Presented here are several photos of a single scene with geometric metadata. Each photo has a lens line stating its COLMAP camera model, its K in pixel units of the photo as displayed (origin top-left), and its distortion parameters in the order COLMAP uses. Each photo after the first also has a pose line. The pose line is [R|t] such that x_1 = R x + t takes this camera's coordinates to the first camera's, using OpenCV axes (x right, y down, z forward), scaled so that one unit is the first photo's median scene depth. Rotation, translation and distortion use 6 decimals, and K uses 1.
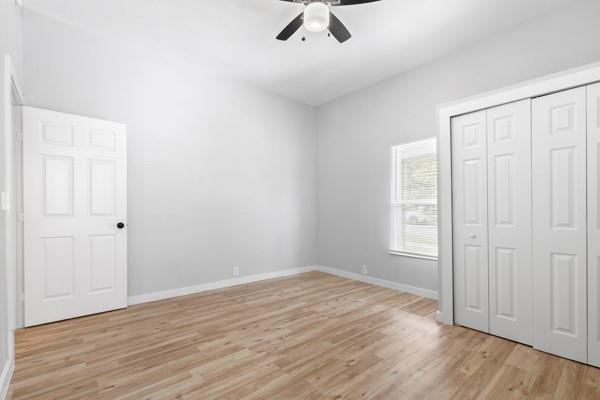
lens RADIAL K [[272.6, 0, 300.2], [0, 272.6, 209.9], [0, 0, 1]] dist [-0.001843, -0.000531]
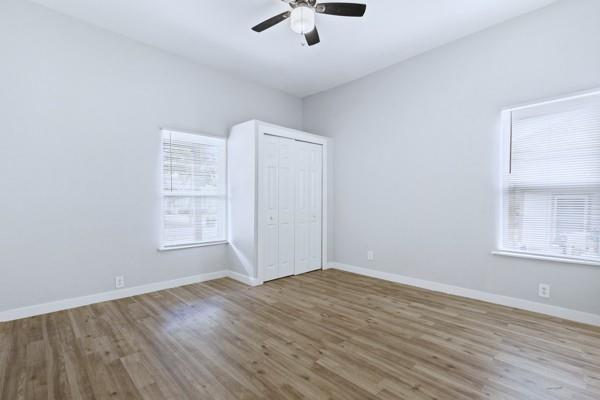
lens RADIAL K [[282.9, 0, 300.0], [0, 282.9, 200.0], [0, 0, 1]] dist [0.002968, 0.000314]
pose [[-0.057374, 0.002787, 0.998349, -0.960458], [-0.000256, 0.999996, -0.002806, 0.004066], [-0.998353, -0.000416, -0.057373, 0.978050]]
